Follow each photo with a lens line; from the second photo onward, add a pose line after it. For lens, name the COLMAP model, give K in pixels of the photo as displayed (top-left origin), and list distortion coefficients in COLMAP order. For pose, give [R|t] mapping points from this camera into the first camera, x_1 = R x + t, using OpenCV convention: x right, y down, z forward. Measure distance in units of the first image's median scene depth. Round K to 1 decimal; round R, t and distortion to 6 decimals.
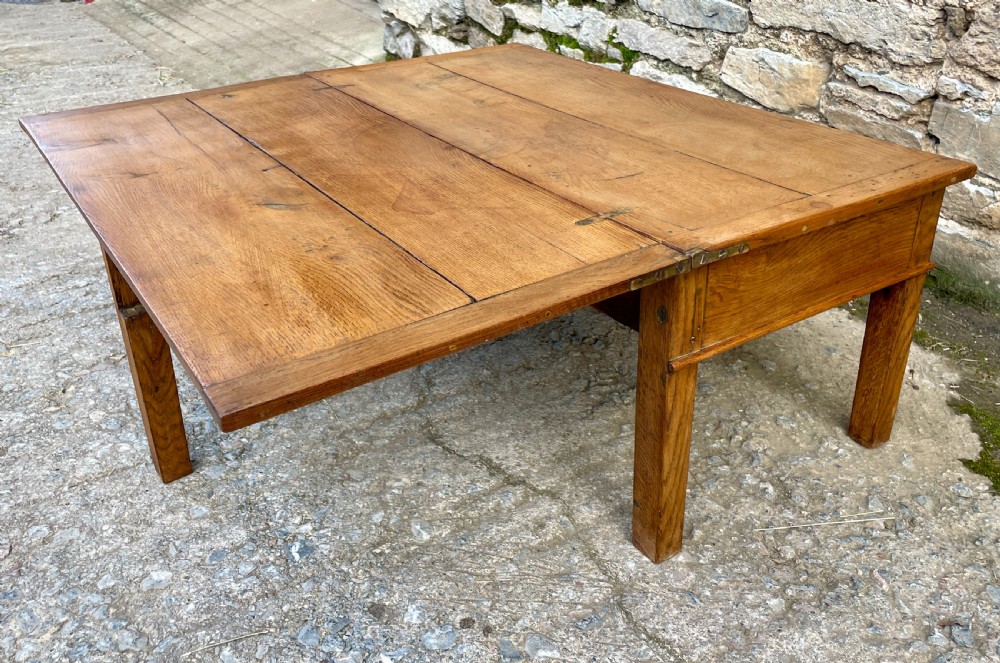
lens RADIAL K [[894.7, 0, 489.3], [0, 894.7, 291.3], [0, 0, 1]] dist [0.074451, -0.103283]
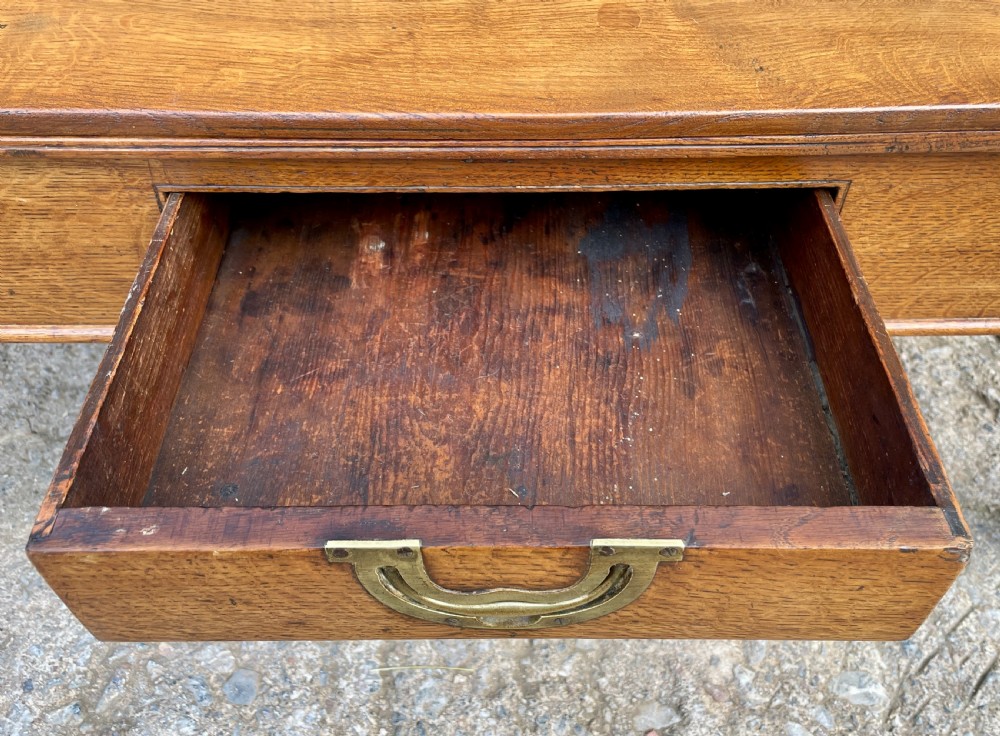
lens RADIAL K [[906.4, 0, 513.8], [0, 906.4, 362.3], [0, 0, 1]] dist [0.012351, 0.000000]
pose [[0.528542, -0.609665, 0.590721, -0.315605], [0.350824, 0.790529, 0.501983, -0.210968], [-0.773024, -0.058080, 0.631713, 0.621840]]
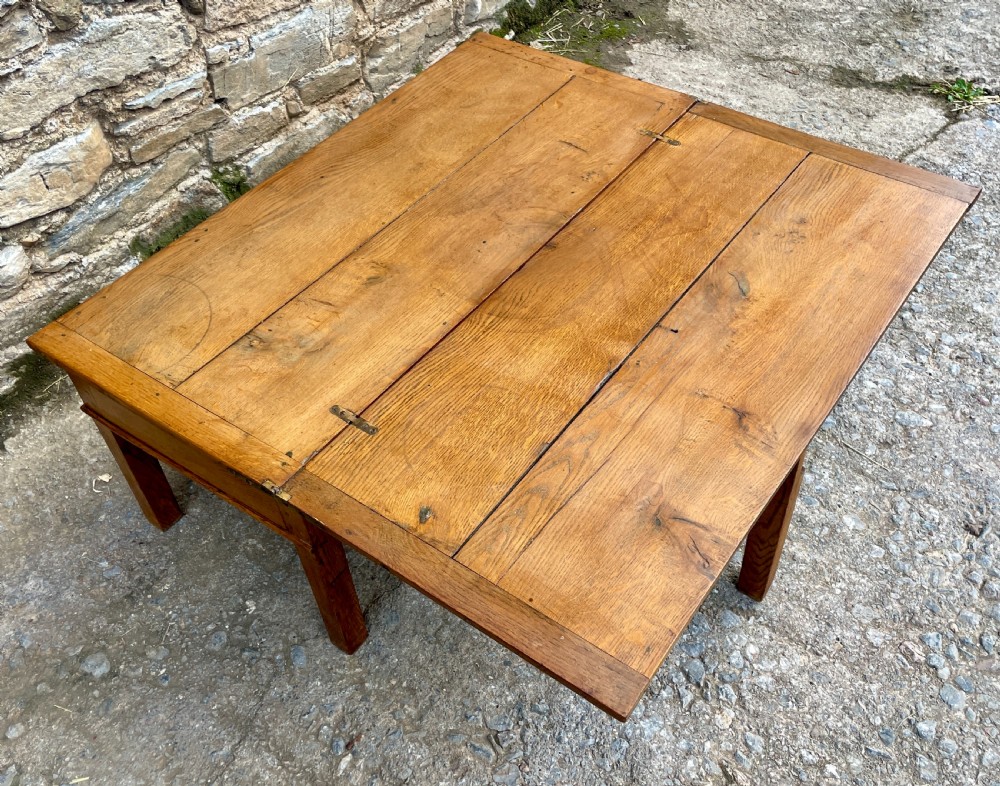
lens RADIAL K [[1011.3, 0, 524.9], [0, 1011.3, 385.1], [0, 0, 1]] dist [0.042810, 0.000000]
pose [[-0.372155, -0.640878, 0.671399, -0.761610], [0.458599, 0.501932, 0.733315, -0.783394], [-0.806962, 0.580810, 0.107109, 0.802928]]
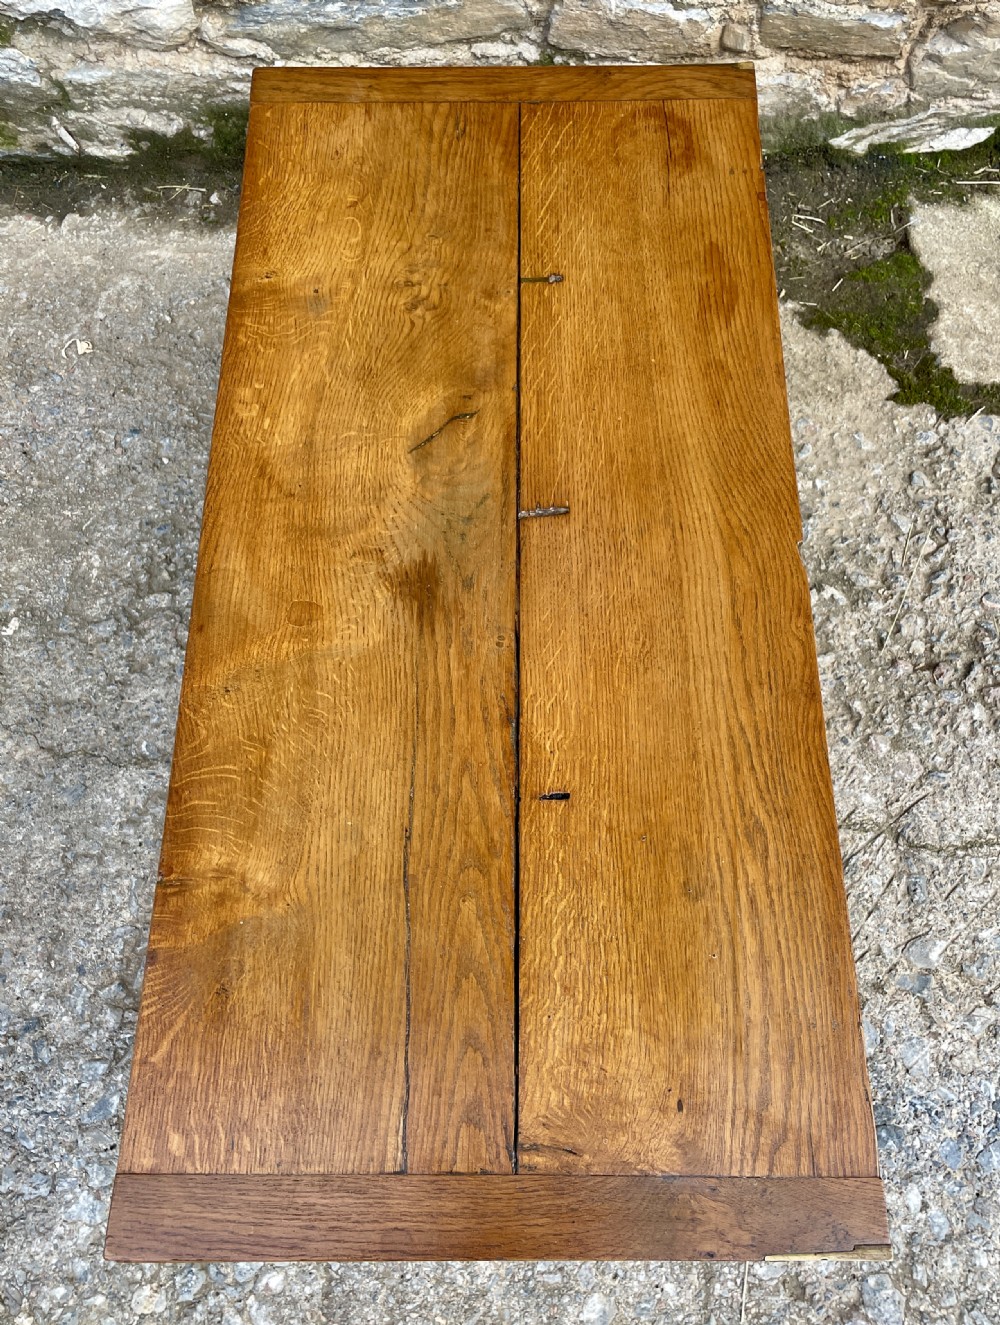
lens RADIAL K [[1204.2, 0, 508.5], [0, 1204.2, 656.2], [0, 0, 1]] dist [0.060445, -0.073504]
pose [[0.534409, -0.764444, 0.360601, -0.255123], [0.366858, 0.594135, 0.715835, -0.548666], [-0.761461, -0.250259, 0.597953, 0.424305]]
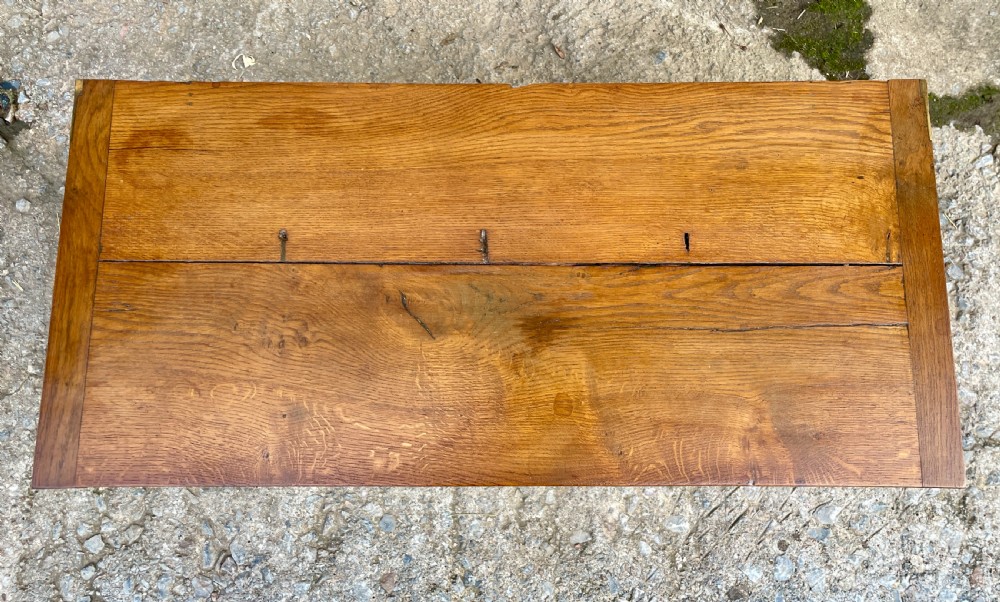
lens RADIAL K [[836.4, 0, 517.1], [0, 836.4, 289.0], [0, 0, 1]] dist [0.064201, -0.079956]
pose [[0.537057, -0.825014, 0.175846, -0.099771], [0.348761, 0.406975, 0.844238, -0.705256], [-0.768073, -0.392075, 0.506301, 0.542763]]
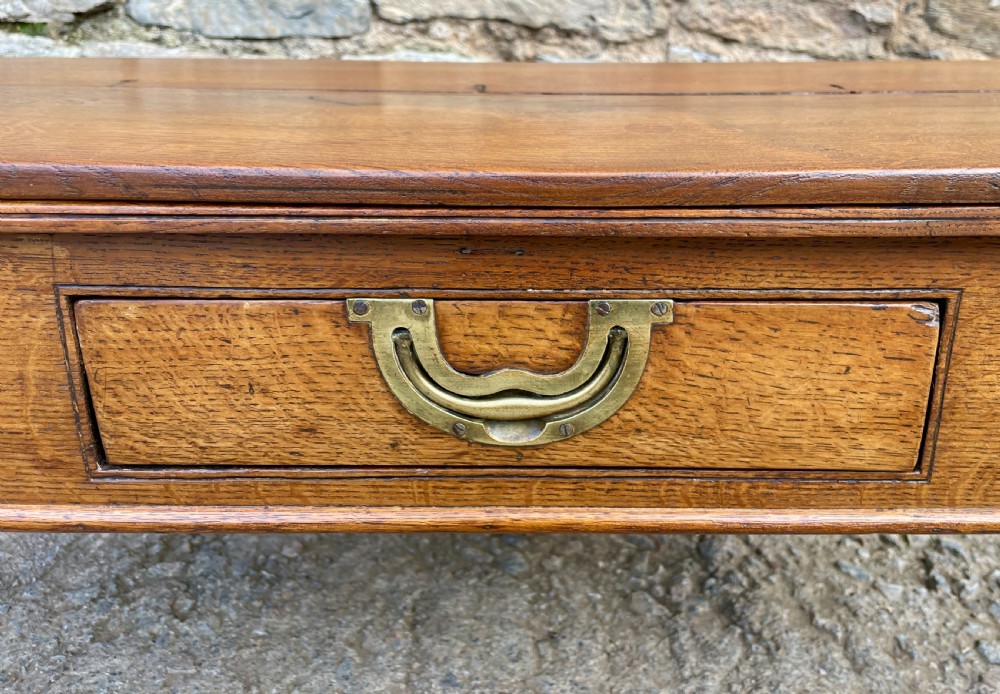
lens RADIAL K [[839.8, 0, 551.1], [0, 839.8, 278.5], [0, 0, 1]] dist [0.055982, -0.094297]
pose [[0.533975, -0.247568, 0.808443, -0.272001], [0.345133, 0.936705, 0.058886, -0.119991], [-0.771851, 0.247577, 0.585621, 0.682712]]
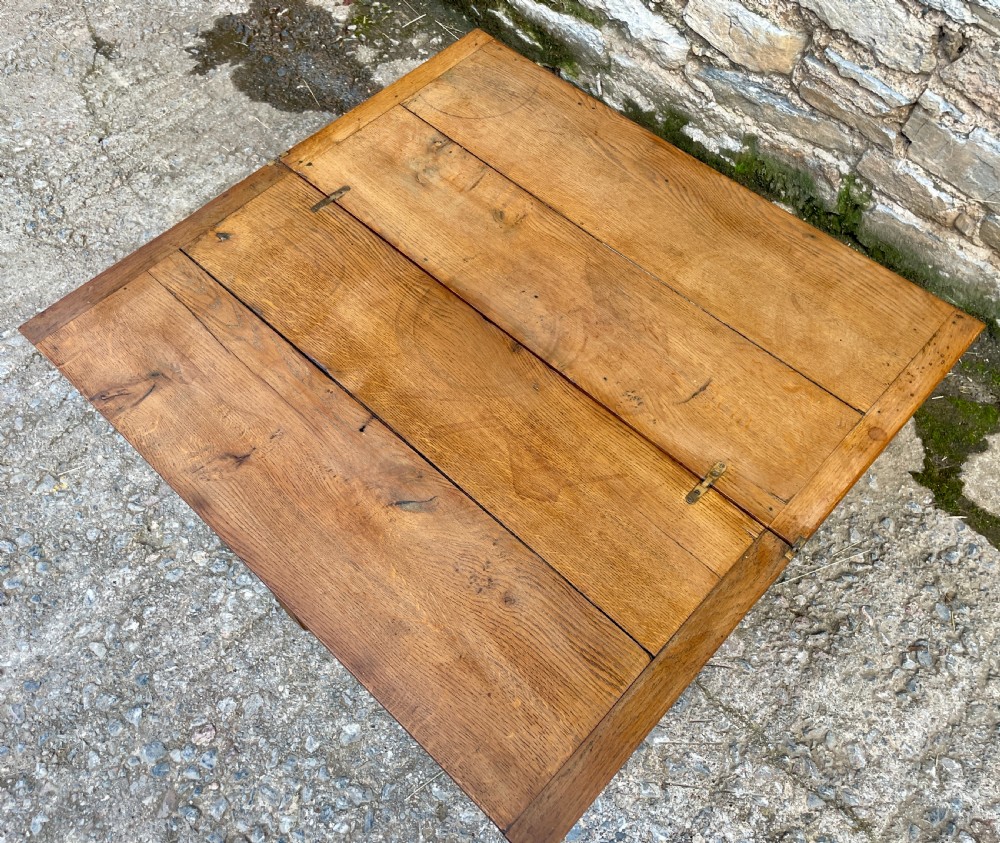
lens RADIAL K [[858.8, 0, 492.6], [0, 858.8, 415.3], [0, 0, 1]] dist [0.071585, -0.102278]
pose [[0.971108, -0.198354, 0.132682, -0.176466], [0.098372, 0.839290, 0.534711, -0.508009], [-0.217420, -0.506210, 0.834554, 0.111217]]
